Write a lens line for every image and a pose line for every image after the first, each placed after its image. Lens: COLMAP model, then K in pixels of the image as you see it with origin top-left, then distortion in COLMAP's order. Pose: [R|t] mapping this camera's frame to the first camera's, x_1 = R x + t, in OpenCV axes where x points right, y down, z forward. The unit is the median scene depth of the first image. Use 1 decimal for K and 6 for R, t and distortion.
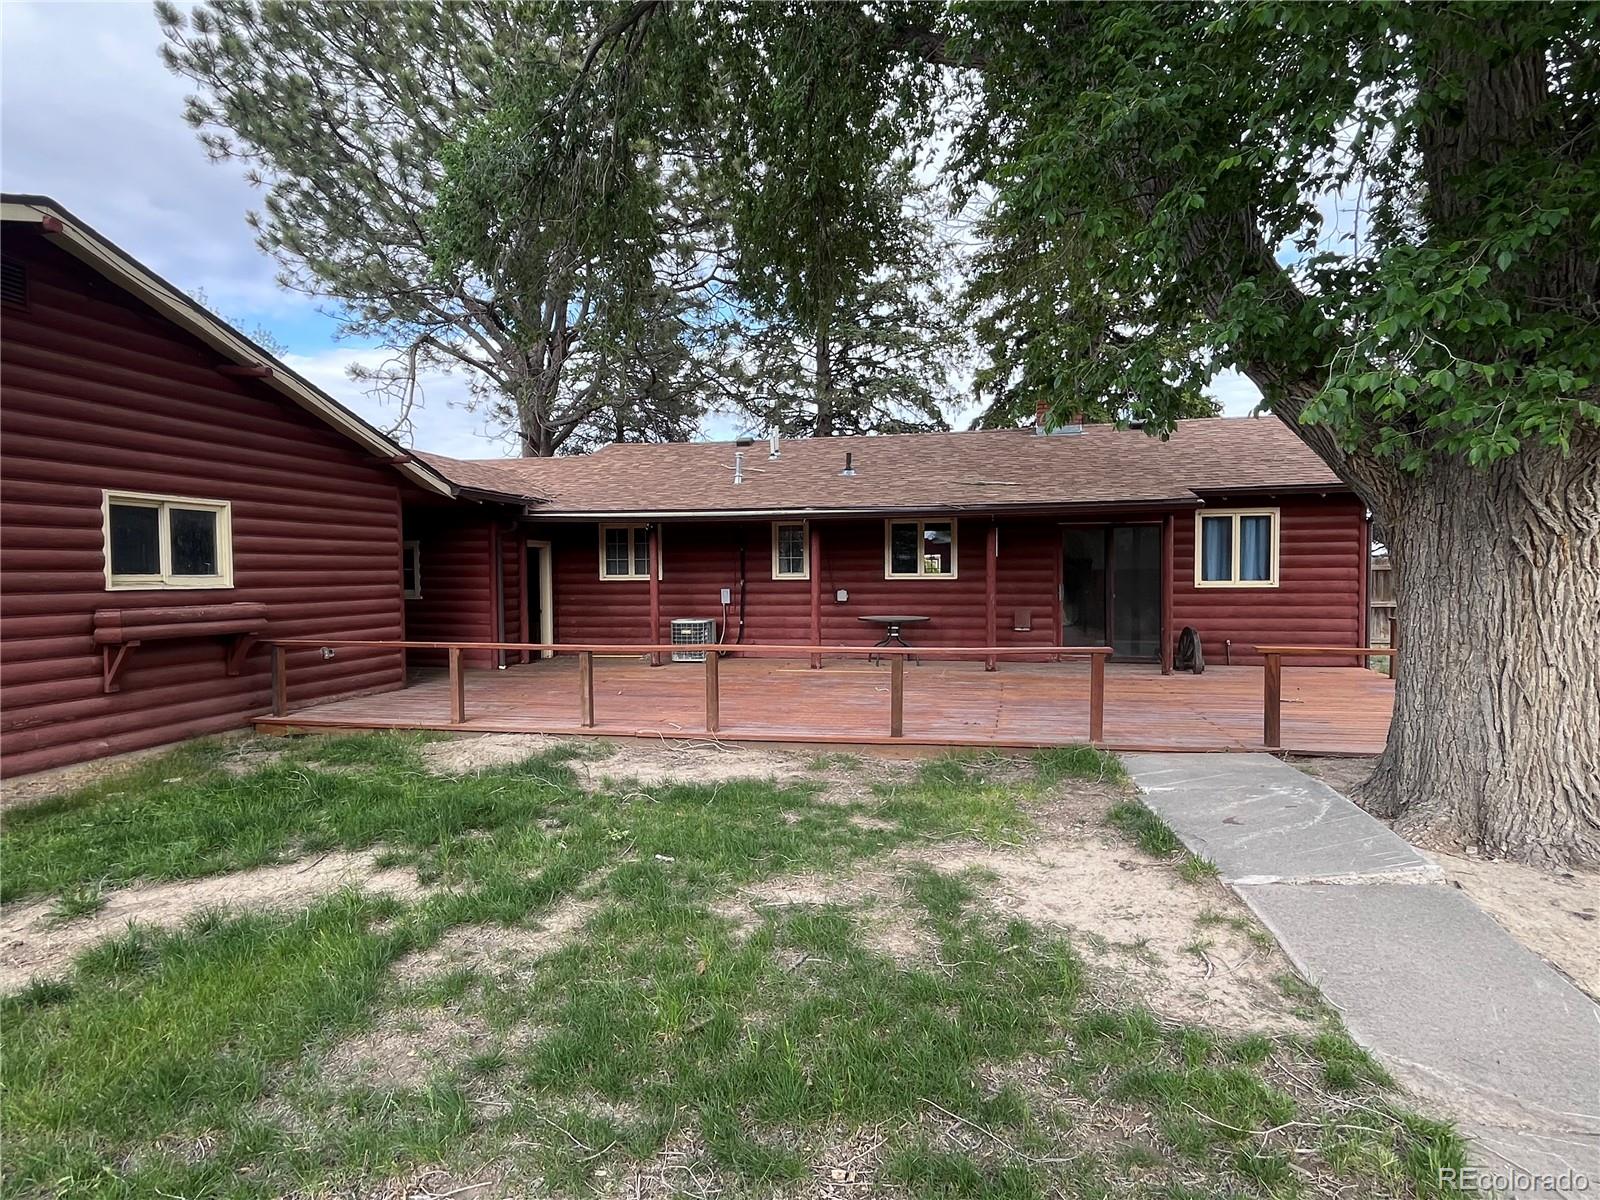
lens RADIAL K [[862.0, 0, 799.3], [0, 862.0, 595.5], [0, 0, 1]] dist [-0.001308, 0.000097]
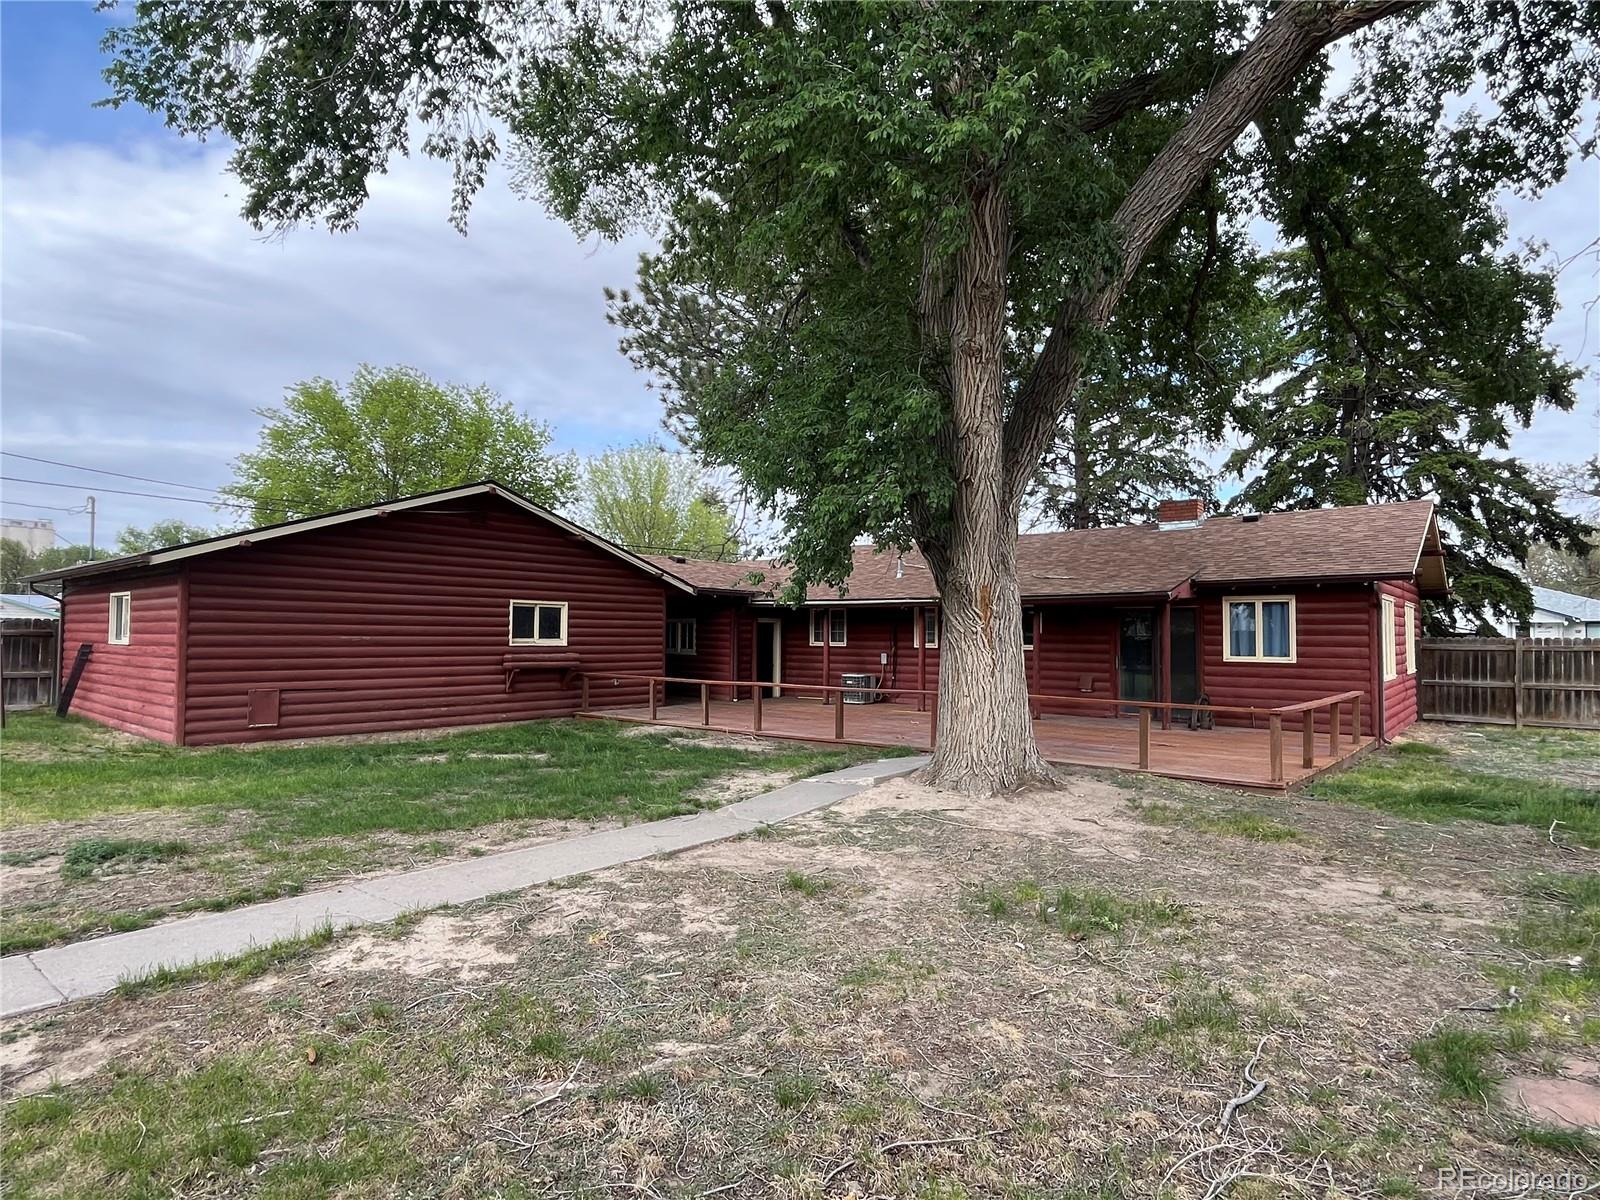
lens RADIAL K [[862.0, 0, 799.2], [0, 862.0, 604.8], [0, 0, 1]] dist [-0.001308, 0.000097]
pose [[0.884394, -0.001974, -0.466737, 0.557649], [-0.028022, 0.997963, -0.057317, -0.002695], [0.465899, 0.063770, 0.882537, -0.383366]]
